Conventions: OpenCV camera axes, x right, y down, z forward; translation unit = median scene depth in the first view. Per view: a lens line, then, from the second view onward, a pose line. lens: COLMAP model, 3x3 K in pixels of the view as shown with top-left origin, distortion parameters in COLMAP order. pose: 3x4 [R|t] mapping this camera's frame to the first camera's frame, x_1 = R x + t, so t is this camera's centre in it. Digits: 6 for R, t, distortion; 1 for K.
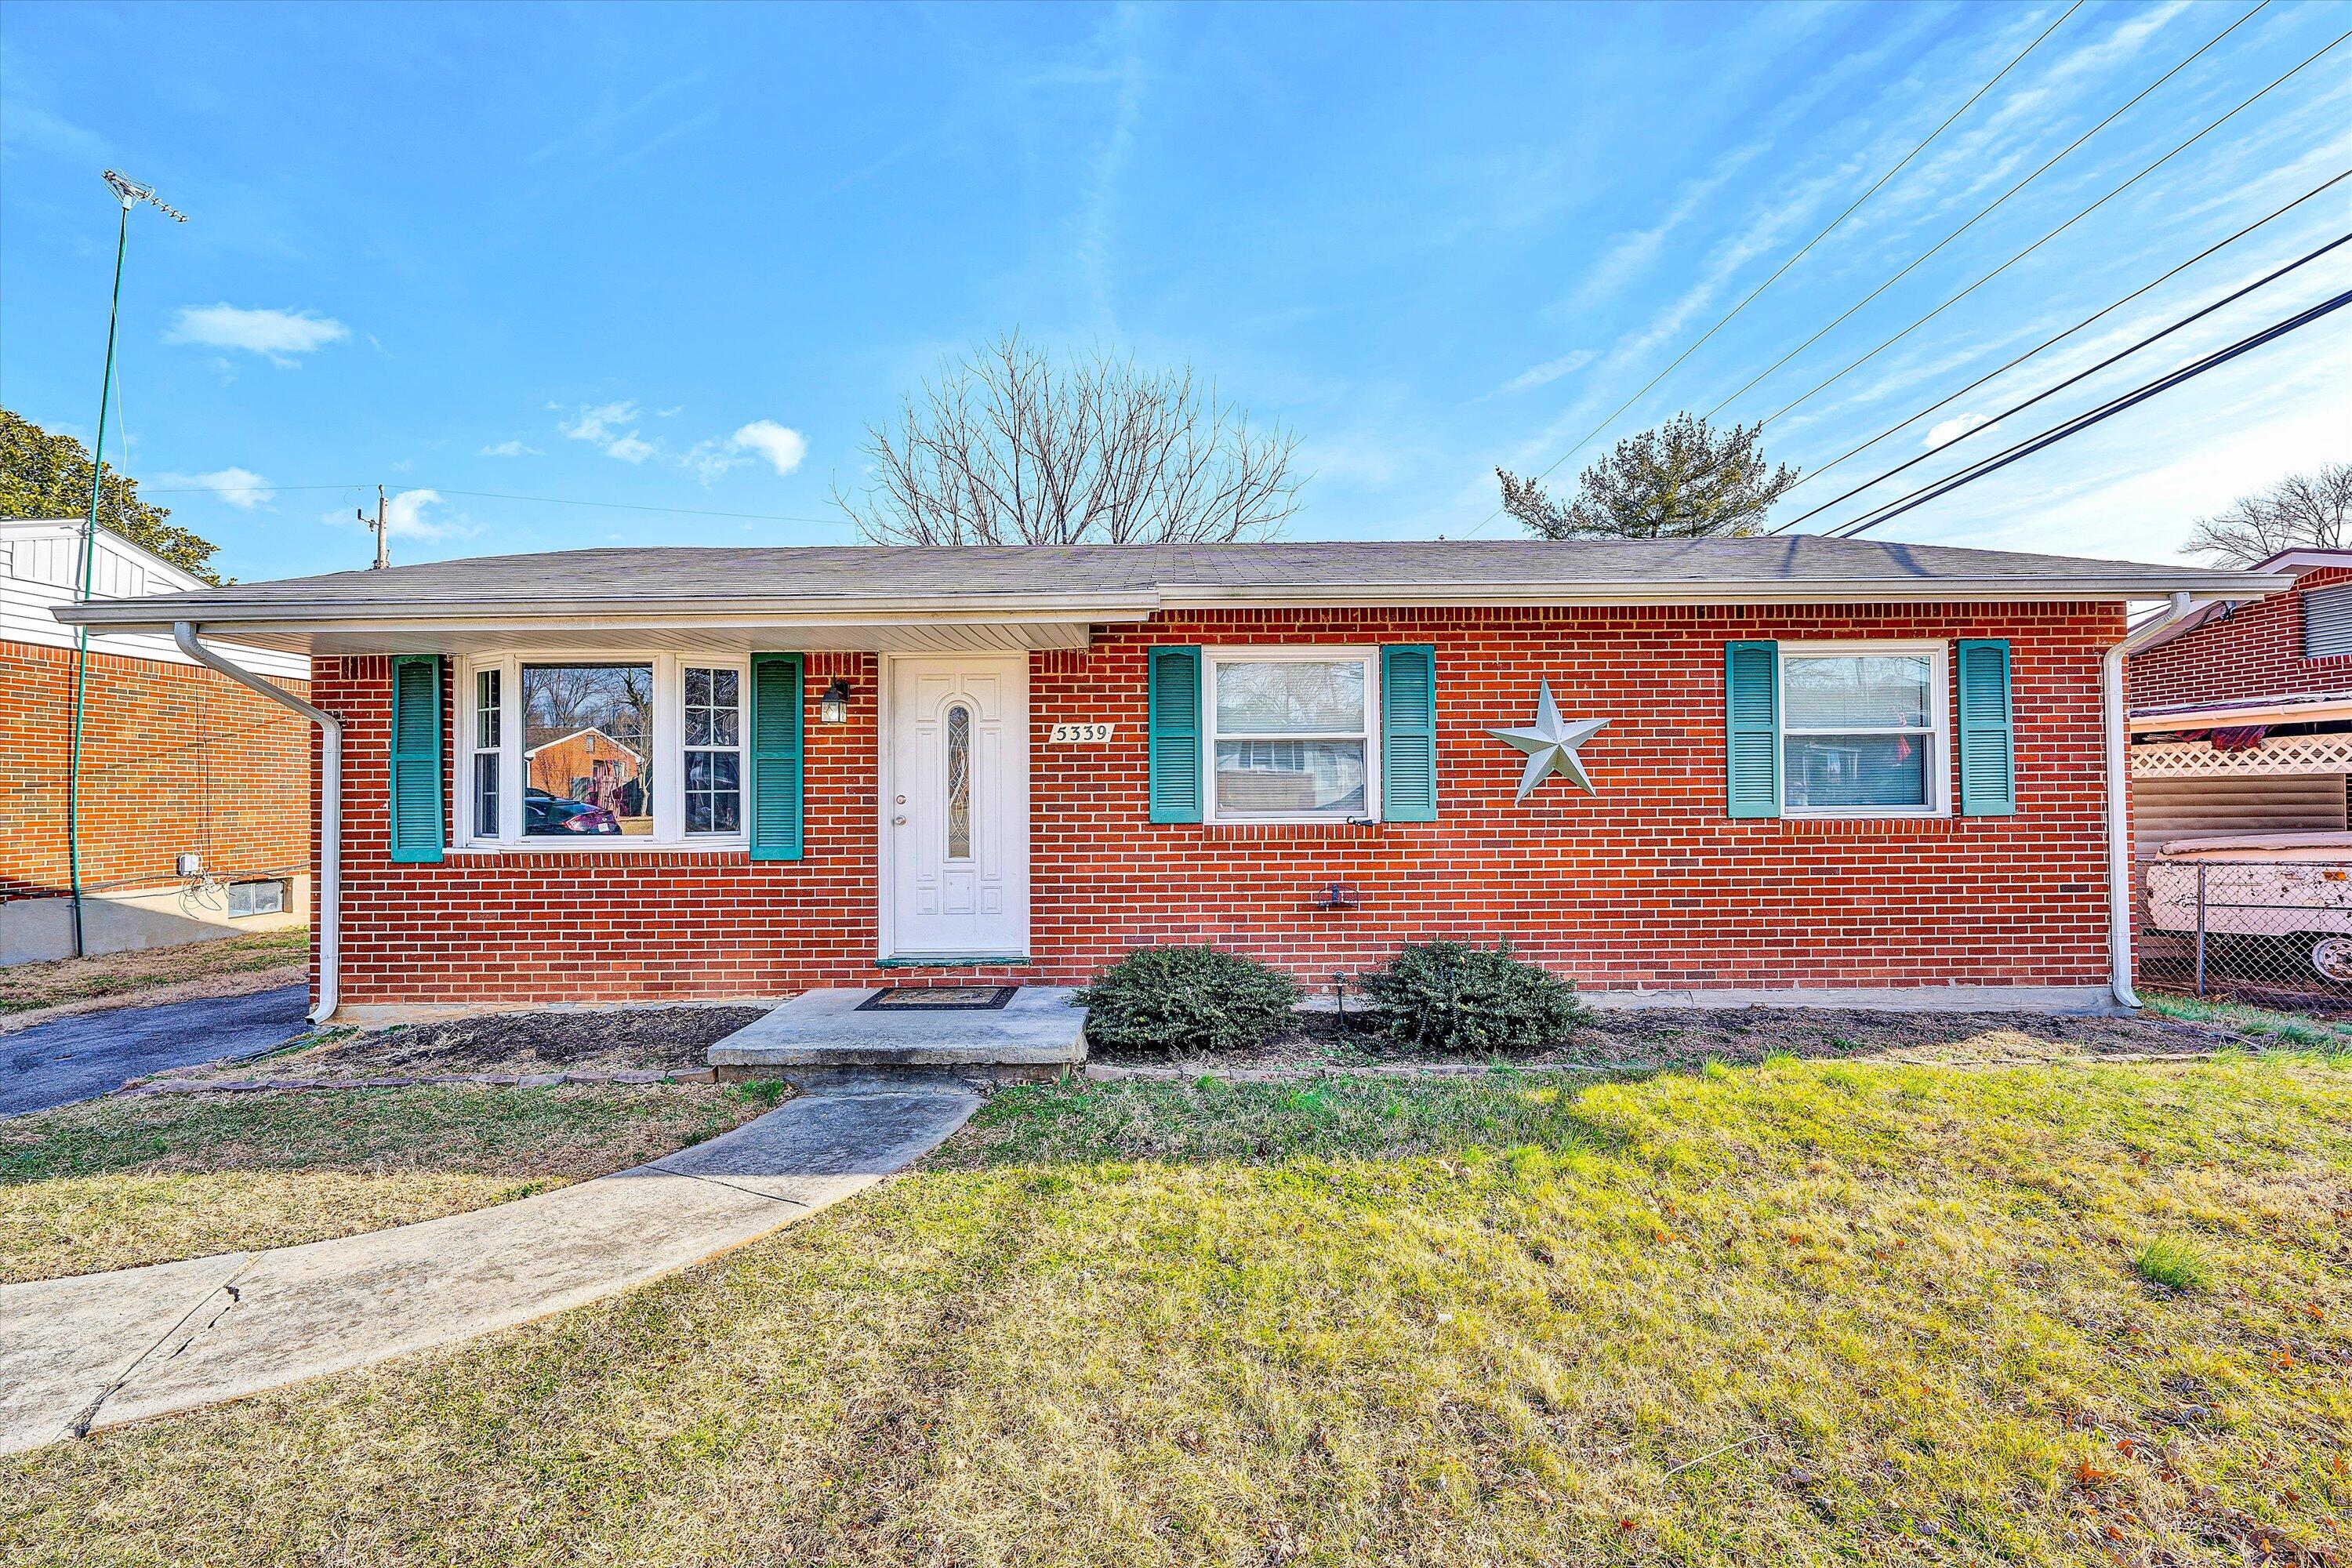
lens RADIAL K [[907.4, 0, 1199.9], [0, 907.4, 795.1], [0, 0, 1]] dist [-0.002120, 0.000107]
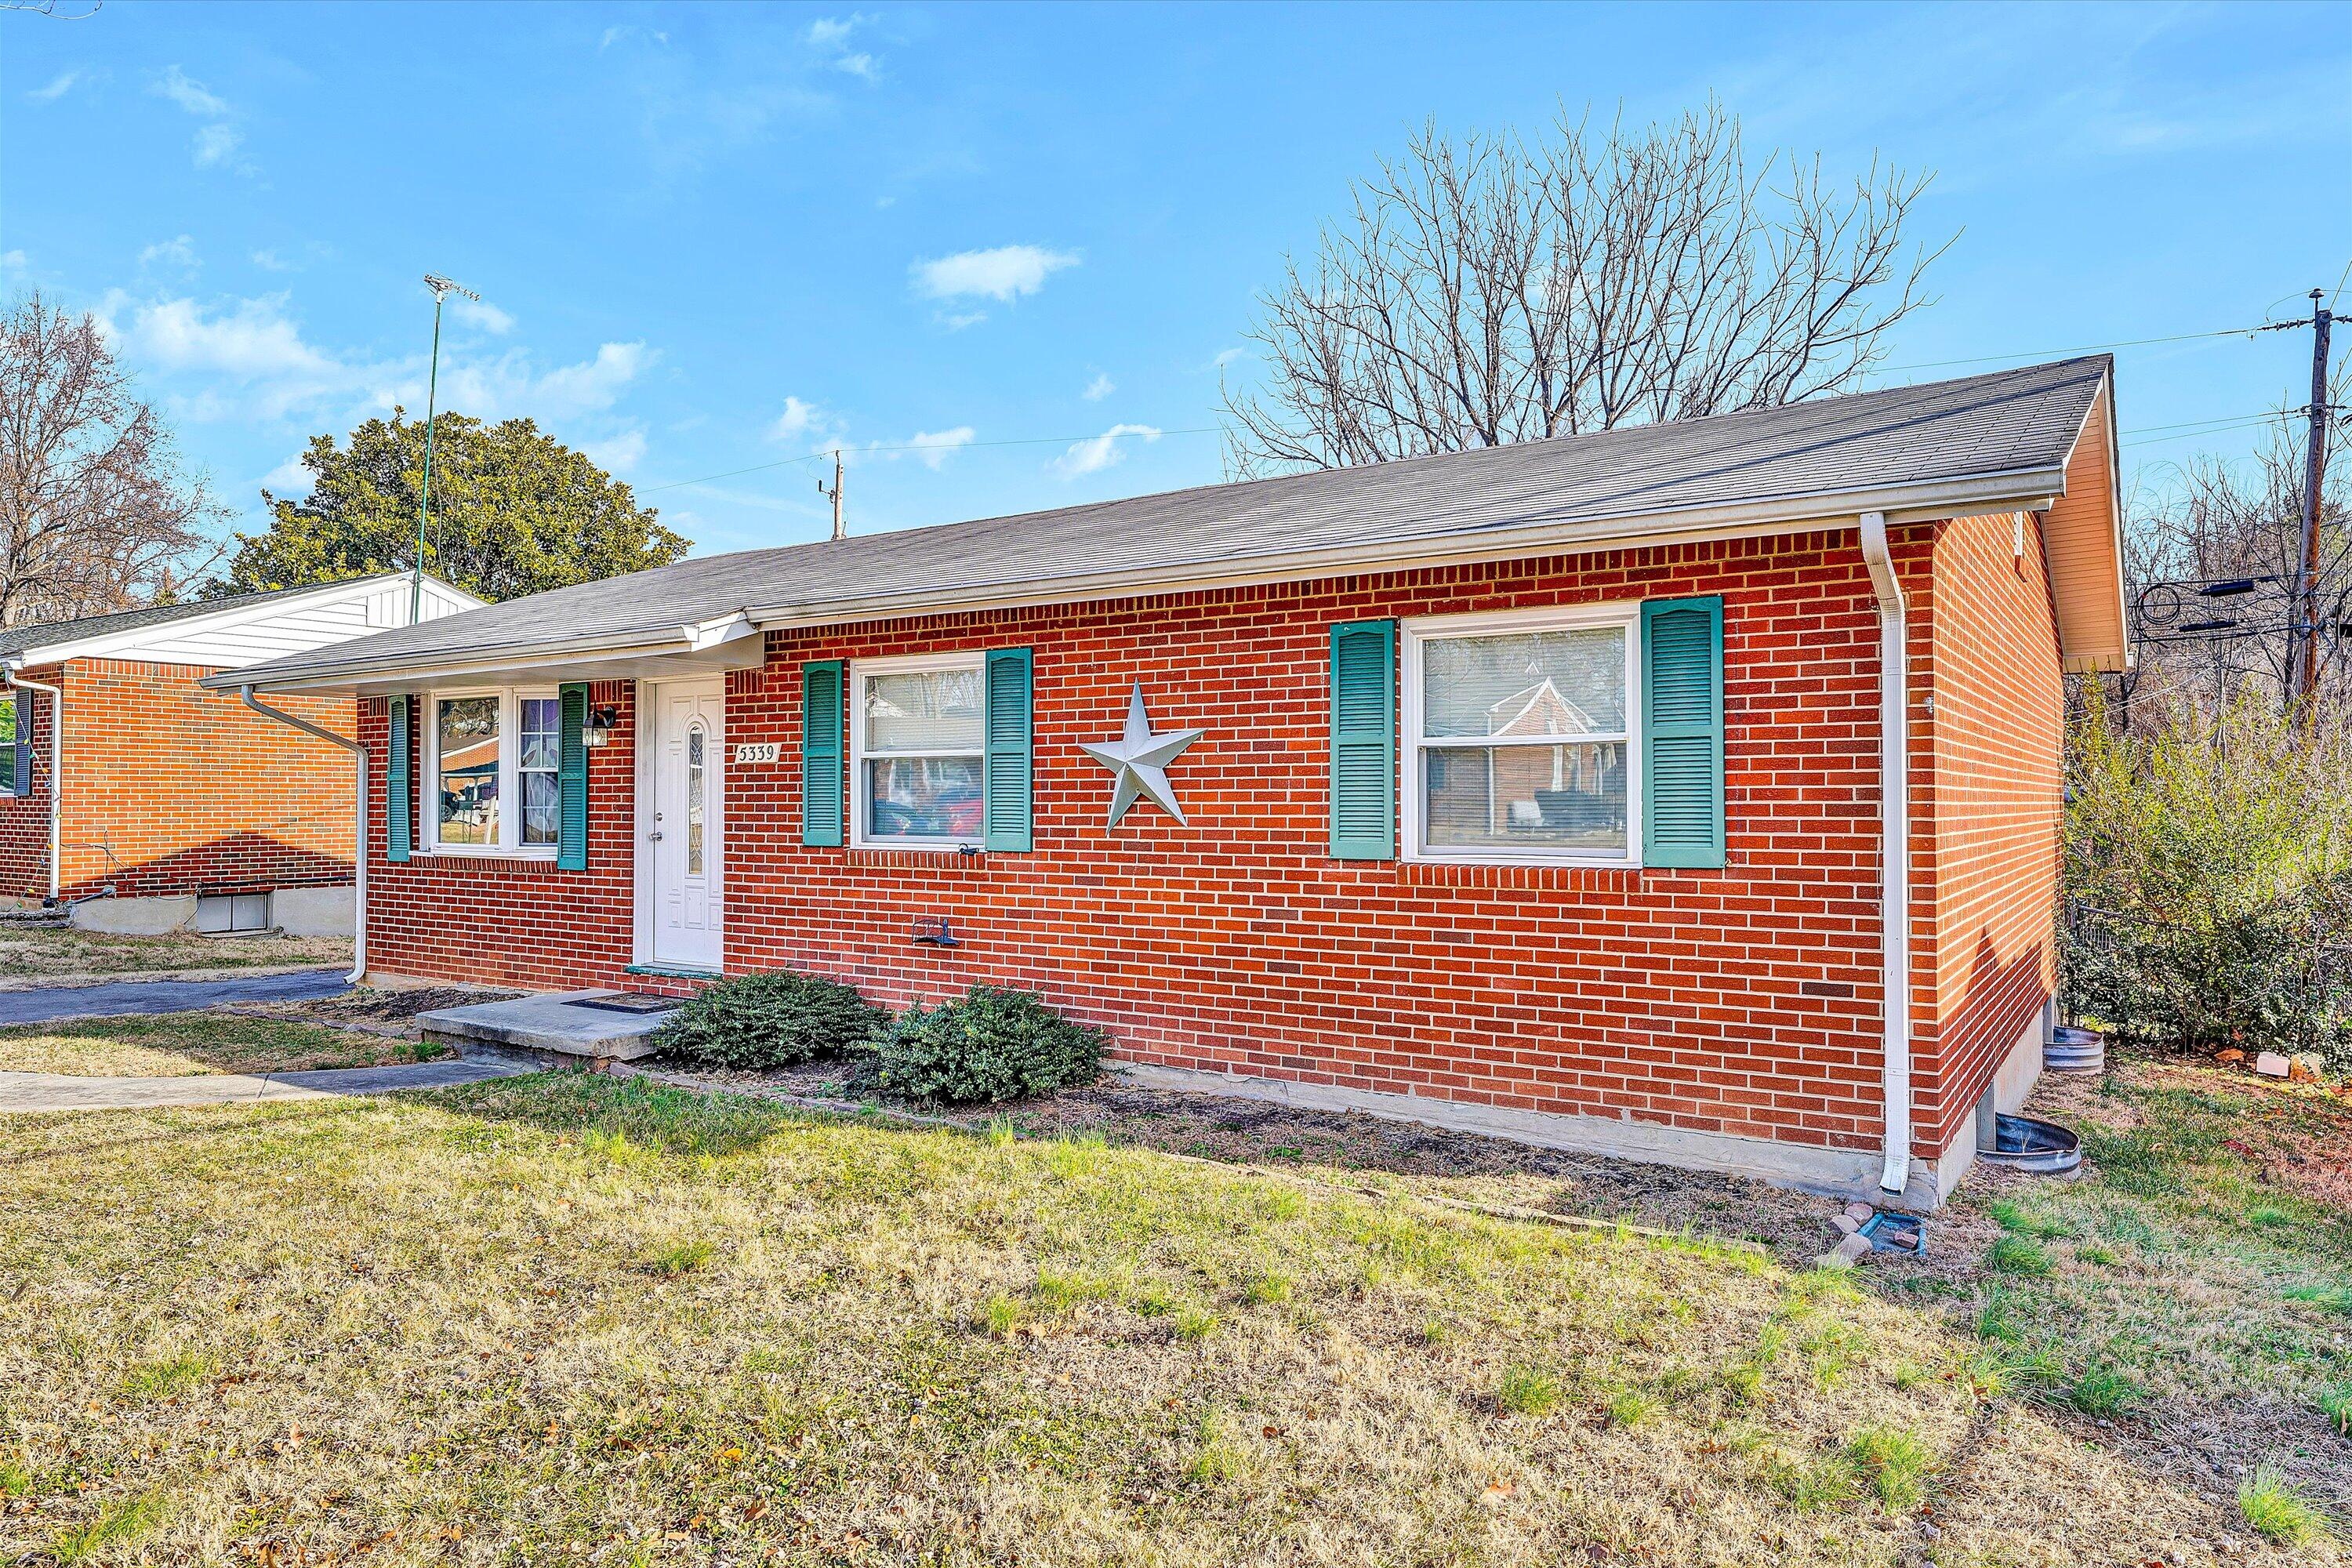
lens RADIAL K [[1483.6, 0, 1217.8], [0, 1483.6, 794.6], [0, 0, 1]] dist [0.008458, -0.000101]
pose [[0.832470, 0.007217, -0.554024, 1.194592], [-0.008715, 0.999962, -0.000068, -0.026998], [0.554002, 0.004885, 0.832501, -0.079595]]
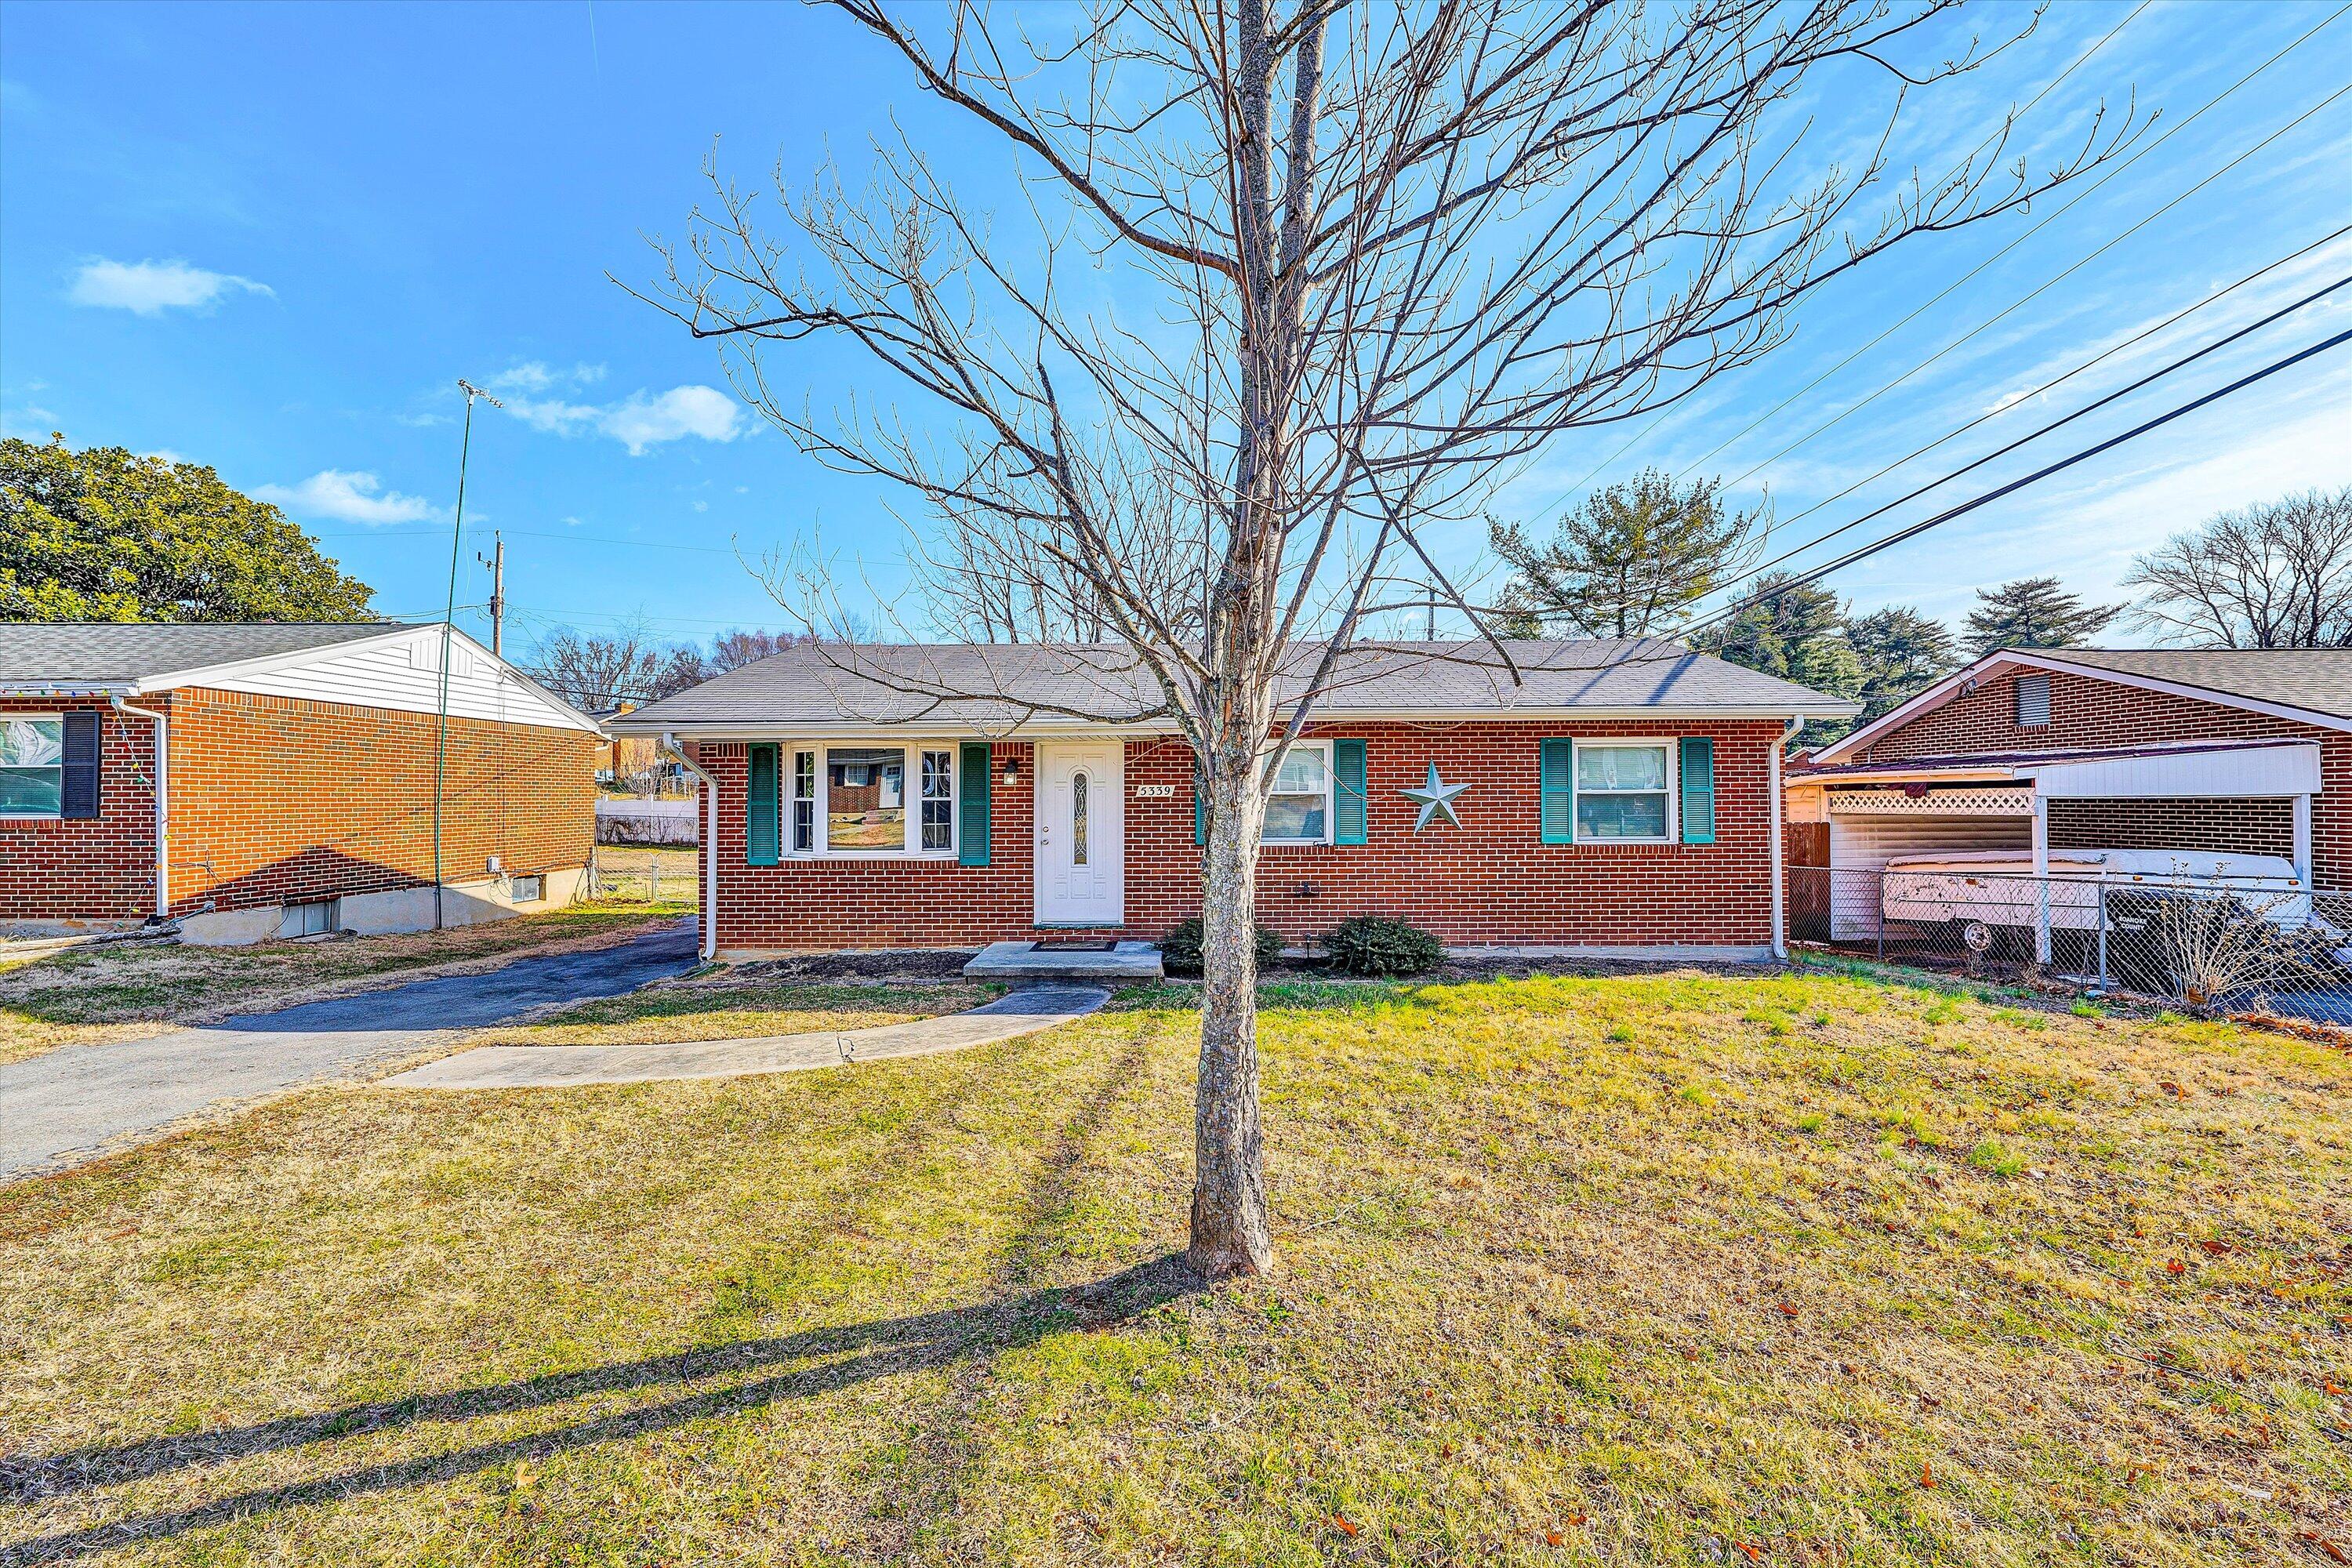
lens RADIAL K [[907.4, 0, 1207.0], [0, 907.4, 794.0], [0, 0, 1]] dist [-0.002120, 0.000107]
pose [[0.999969, 0.006061, -0.004982, -0.026430], [-0.006084, 0.999970, -0.004705, -0.054919], [0.004953, 0.004735, 0.999977, -0.679088]]
